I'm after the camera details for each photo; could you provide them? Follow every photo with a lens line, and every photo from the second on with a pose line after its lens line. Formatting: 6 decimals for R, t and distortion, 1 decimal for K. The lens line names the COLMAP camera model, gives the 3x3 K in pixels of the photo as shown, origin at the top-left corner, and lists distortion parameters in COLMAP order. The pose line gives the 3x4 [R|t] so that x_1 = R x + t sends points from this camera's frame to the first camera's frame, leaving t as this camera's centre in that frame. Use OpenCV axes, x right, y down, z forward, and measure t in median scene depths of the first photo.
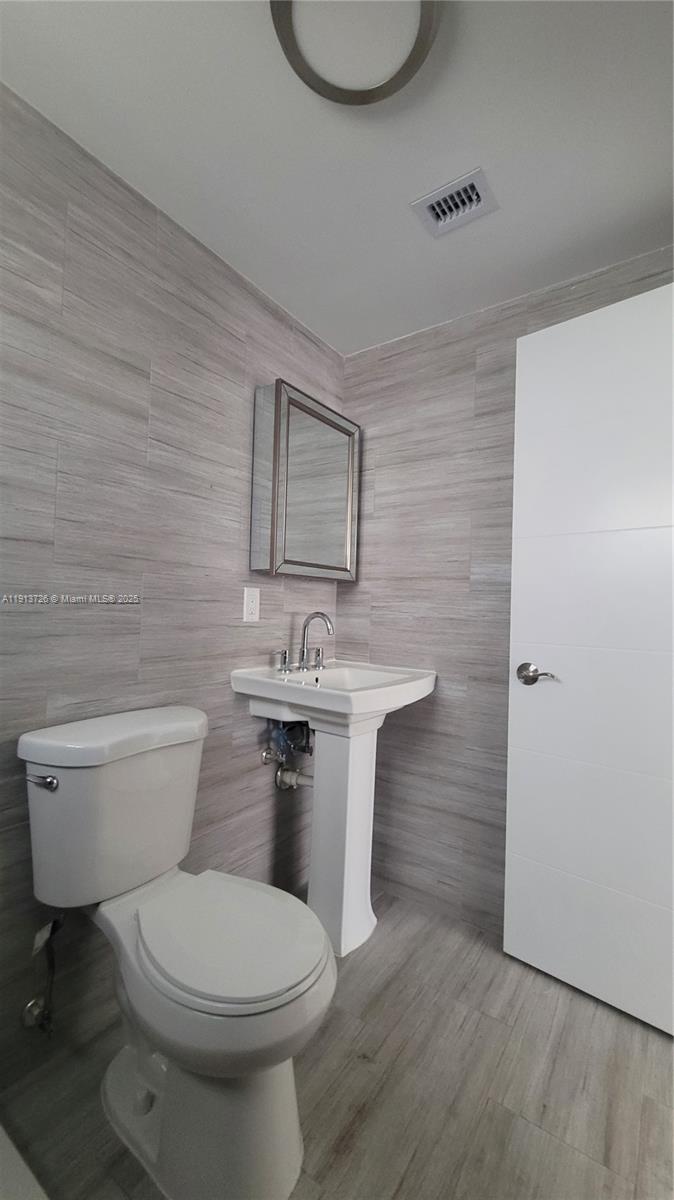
lens RADIAL K [[491.5, 0, 333.9], [0, 491.5, 600.2], [0, 0, 1]] dist [0.001071, 0.000701]
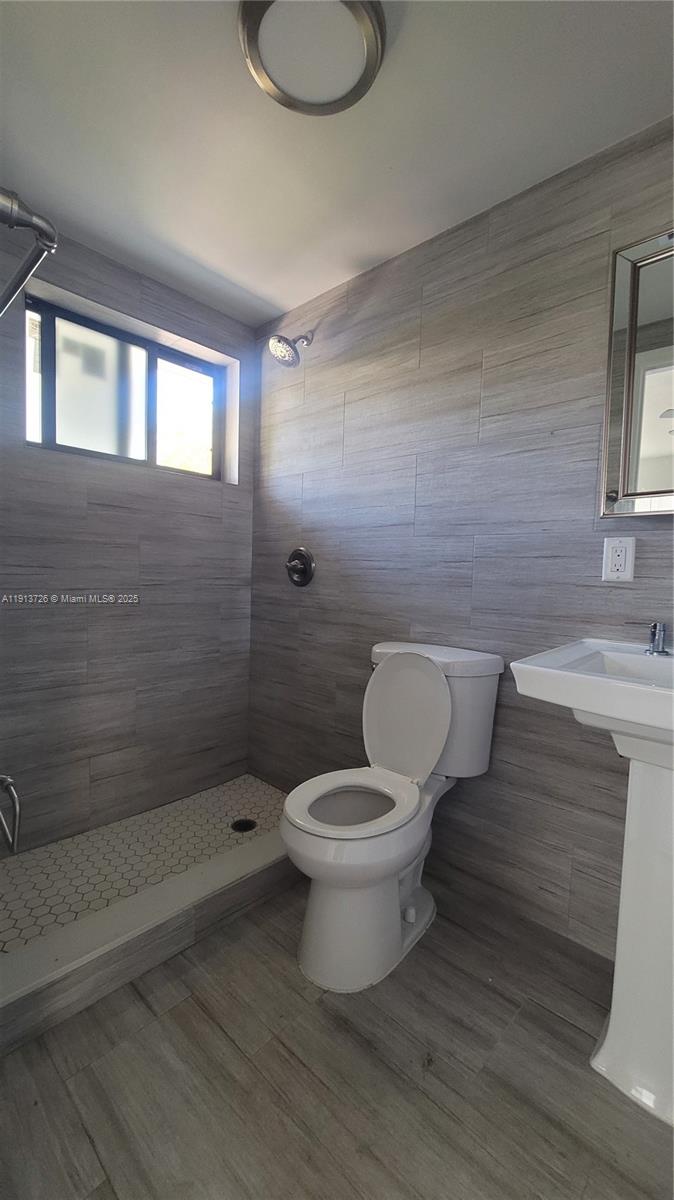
lens RADIAL K [[491.5, 0, 337.9], [0, 491.5, 597.8], [0, 0, 1]] dist [0.001071, 0.000701]
pose [[-0.138314, 0.017134, -0.990240, 0.841594], [-0.009509, 0.999781, 0.018627, 0.075787], [0.990343, 0.011993, -0.138120, 0.847972]]
